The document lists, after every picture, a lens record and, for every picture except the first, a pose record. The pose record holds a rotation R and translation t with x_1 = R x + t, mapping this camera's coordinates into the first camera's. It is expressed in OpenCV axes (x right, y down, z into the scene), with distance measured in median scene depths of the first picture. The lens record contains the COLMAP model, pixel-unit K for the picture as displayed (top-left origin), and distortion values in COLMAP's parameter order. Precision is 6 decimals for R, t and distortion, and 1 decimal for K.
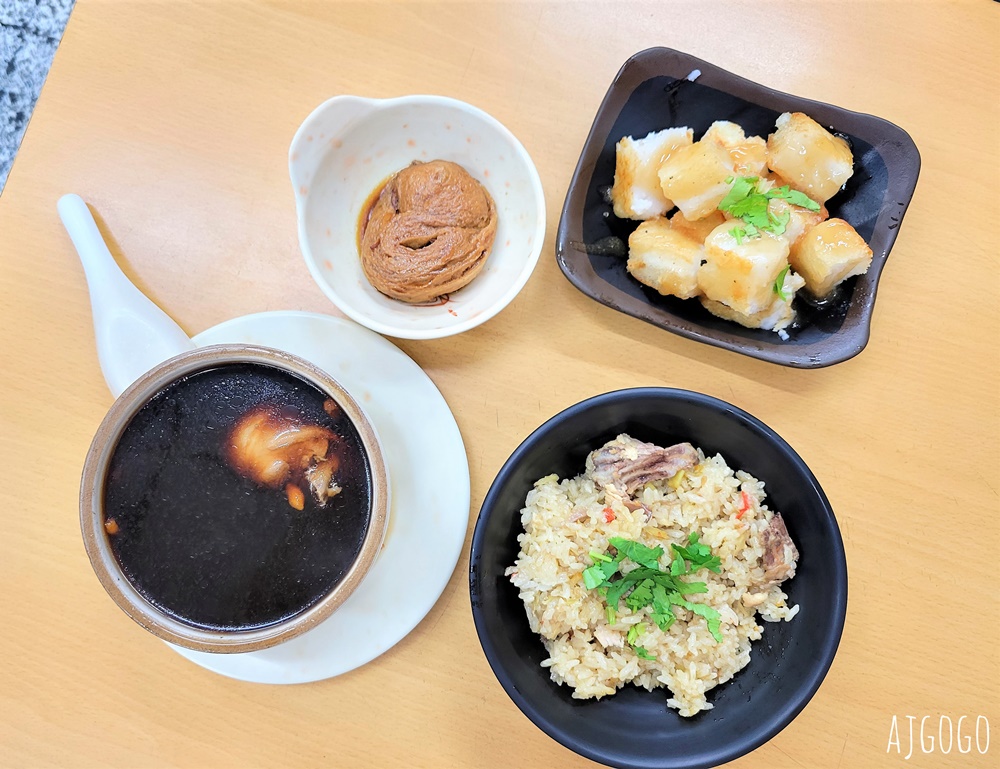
lens RADIAL K [[844.7, 0, 494.3], [0, 844.7, 387.7], [0, 0, 1]] dist [0.011306, 0.000684]
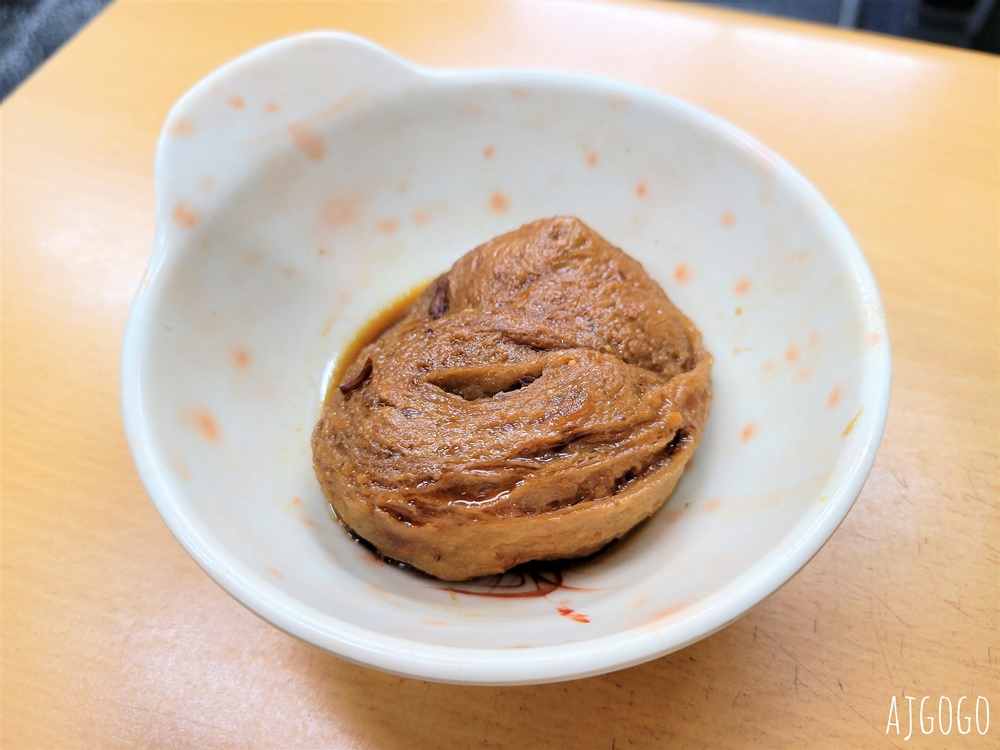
lens RADIAL K [[800.1, 0, 501.7], [0, 800.1, 380.9], [0, 0, 1]] dist [-0.016855, -0.004237]
pose [[0.990697, 0.053766, -0.125014, -0.044459], [-0.110584, 0.853464, -0.509285, -0.014547], [0.079313, 0.518372, 0.851470, 0.736537]]
